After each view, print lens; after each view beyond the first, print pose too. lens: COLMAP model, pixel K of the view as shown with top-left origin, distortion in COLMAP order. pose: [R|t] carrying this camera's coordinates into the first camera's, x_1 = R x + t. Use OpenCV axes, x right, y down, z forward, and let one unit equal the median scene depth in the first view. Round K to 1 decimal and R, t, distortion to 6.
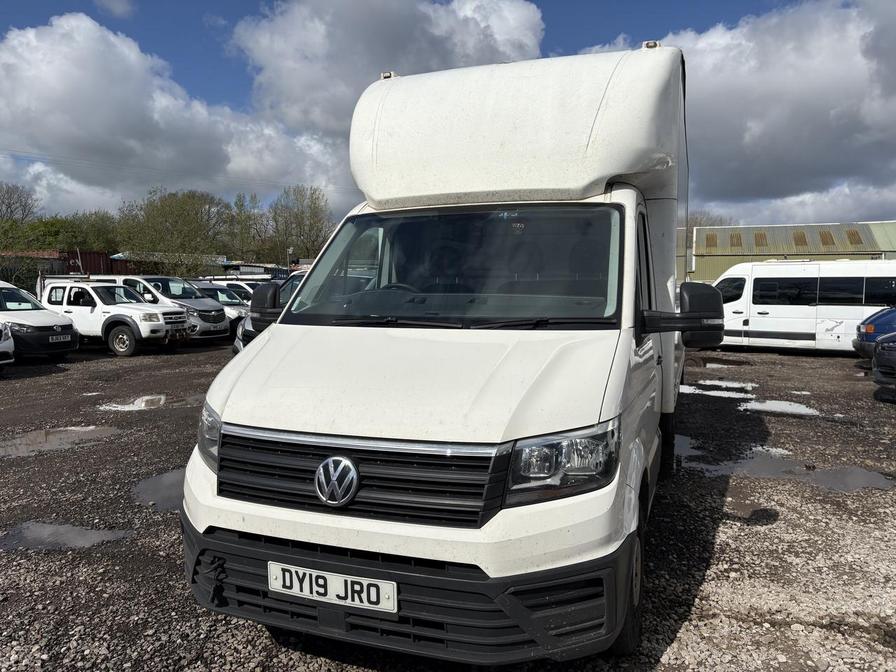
lens RADIAL K [[673.8, 0, 444.8], [0, 673.8, 334.1], [0, 0, 1]] dist [0.039409, -0.049066]
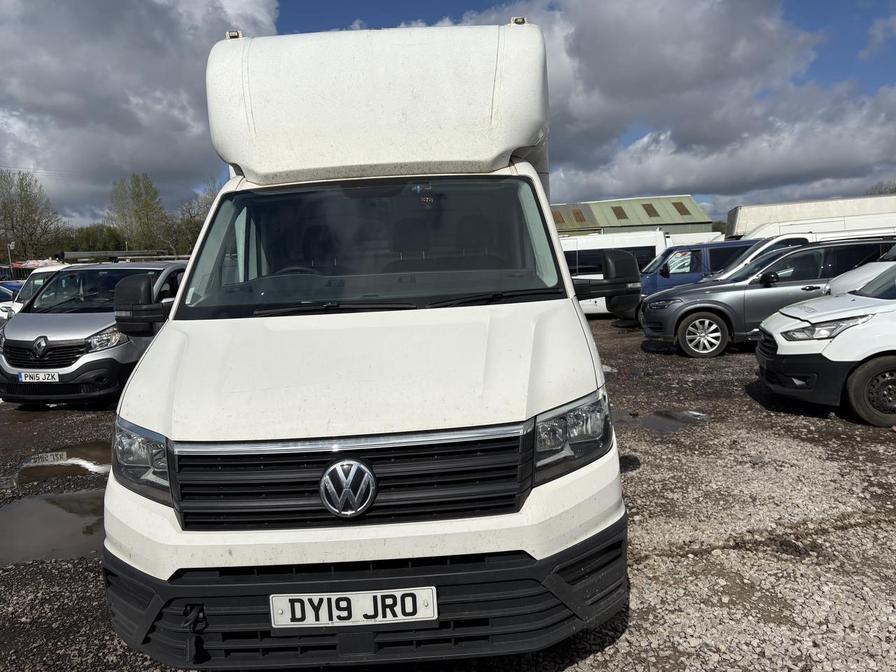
lens RADIAL K [[673.8, 0, 448.9], [0, 673.8, 338.2], [0, 0, 1]] dist [0.039409, -0.049066]
pose [[0.934870, -0.086535, 0.344282, -0.294707], [0.077085, 0.996178, 0.041068, -0.002479], [-0.346520, -0.011854, 0.937968, 0.121596]]
